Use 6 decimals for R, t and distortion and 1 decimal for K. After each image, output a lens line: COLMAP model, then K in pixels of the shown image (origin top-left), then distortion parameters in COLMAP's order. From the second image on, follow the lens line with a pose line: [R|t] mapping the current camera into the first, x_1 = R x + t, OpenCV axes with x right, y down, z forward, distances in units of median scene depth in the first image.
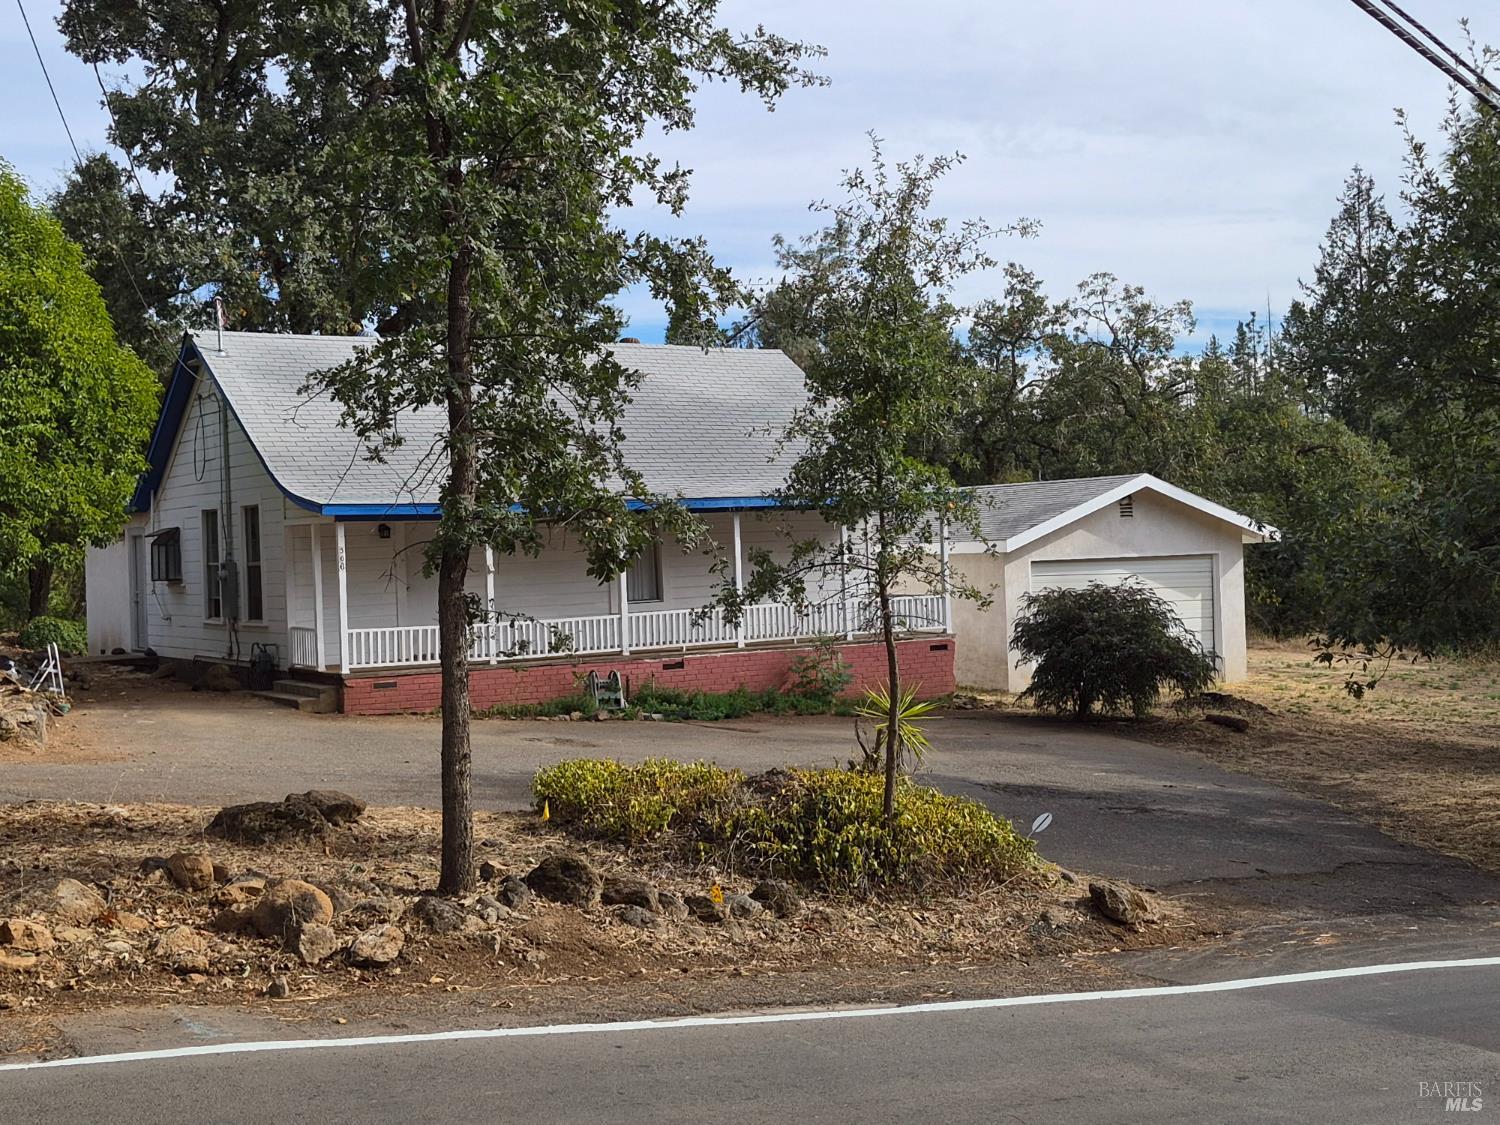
lens RADIAL K [[1766.9, 0, 750.0], [0, 1766.9, 562.5], [0, 0, 1]] dist [0.073649, -0.023025]
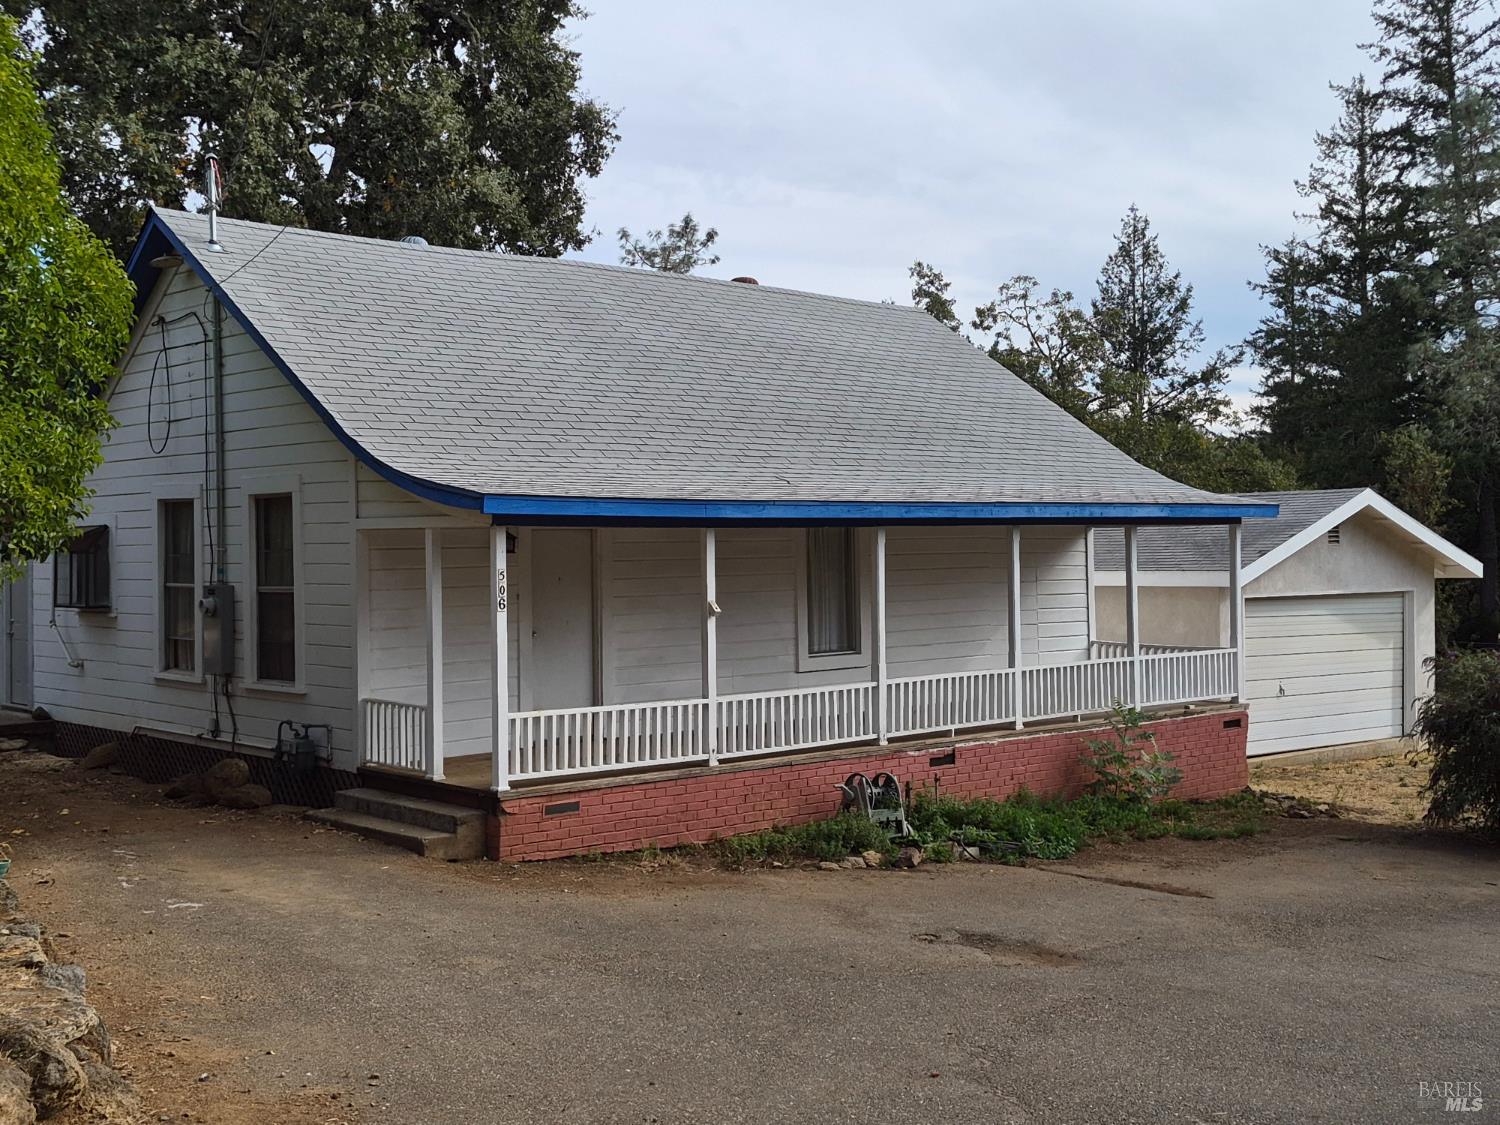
lens RADIAL K [[1660.1, 0, 750.0], [0, 1660.1, 562.5], [0, 0, 1]] dist [0.138758, -0.216875]
pose [[0.986724, 0.023778, 0.160653, -0.200186], [-0.022990, 0.999713, -0.006764, -0.007794], [-0.160768, 0.002981, 0.986988, 0.382849]]
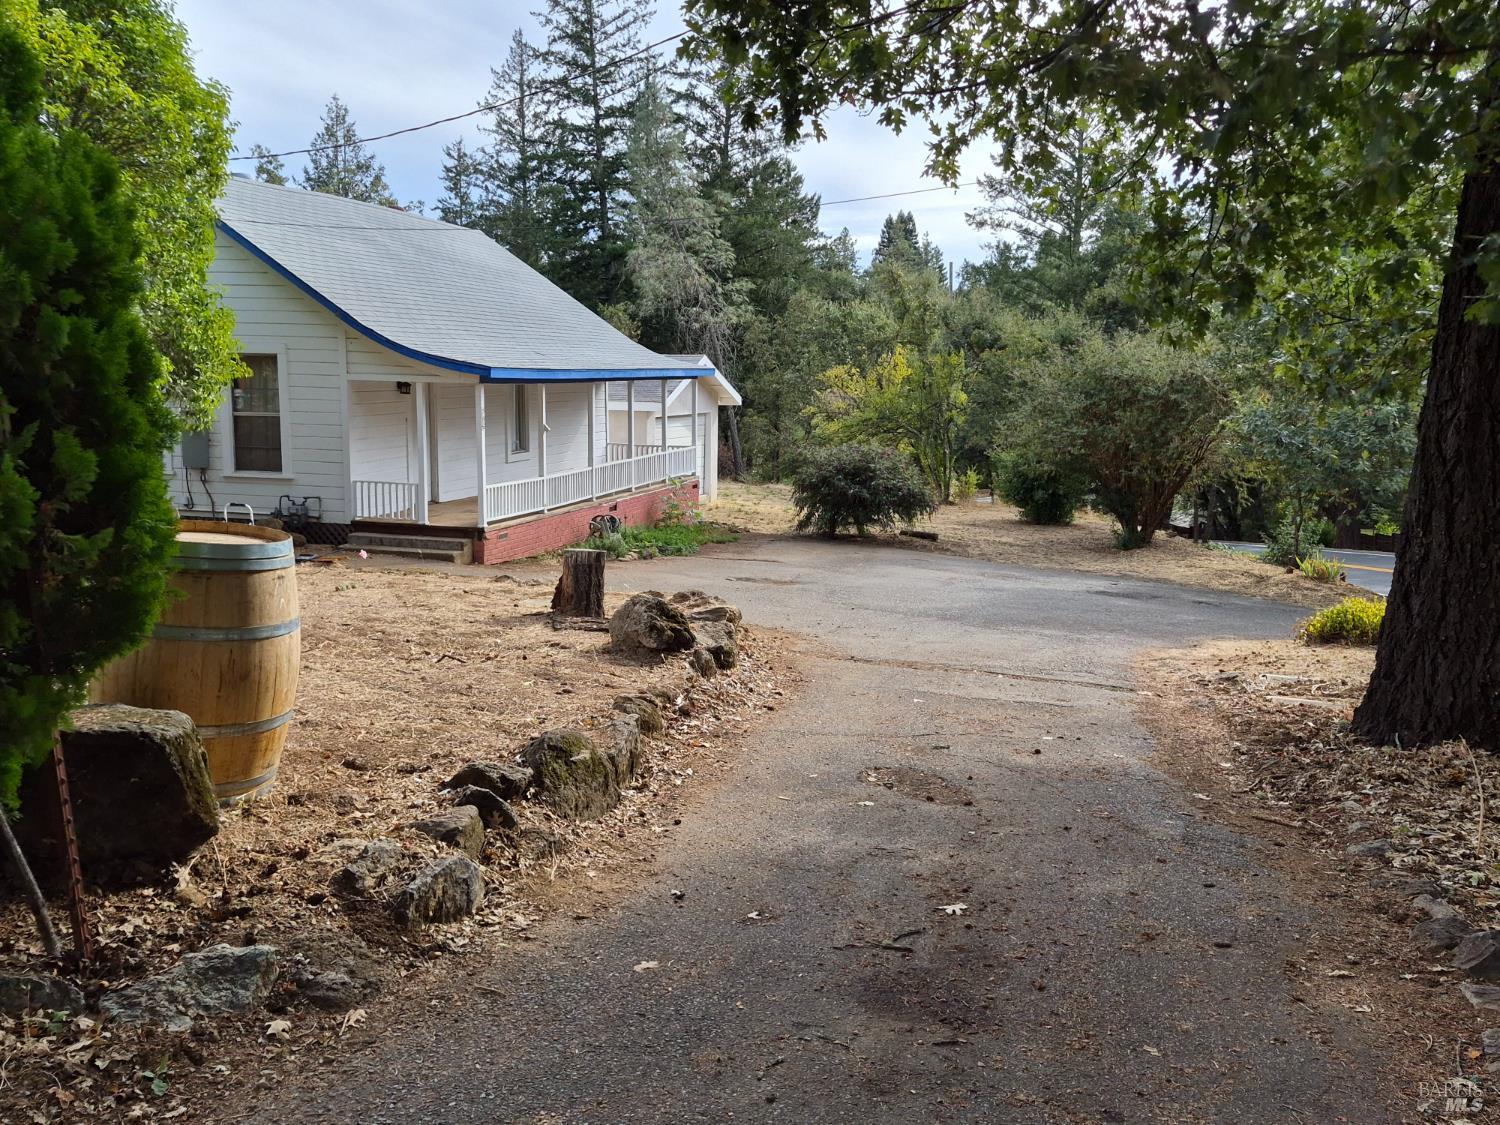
lens RADIAL K [[1282.5, 0, 750.0], [0, 1282.5, 562.5], [0, 0, 1]] dist [0.035795, 0.000012]
pose [[0.743037, -0.053694, 0.667093, -0.526482], [-0.034771, 0.992333, 0.118602, -0.011044], [-0.668347, -0.111321, 0.735473, 0.273539]]
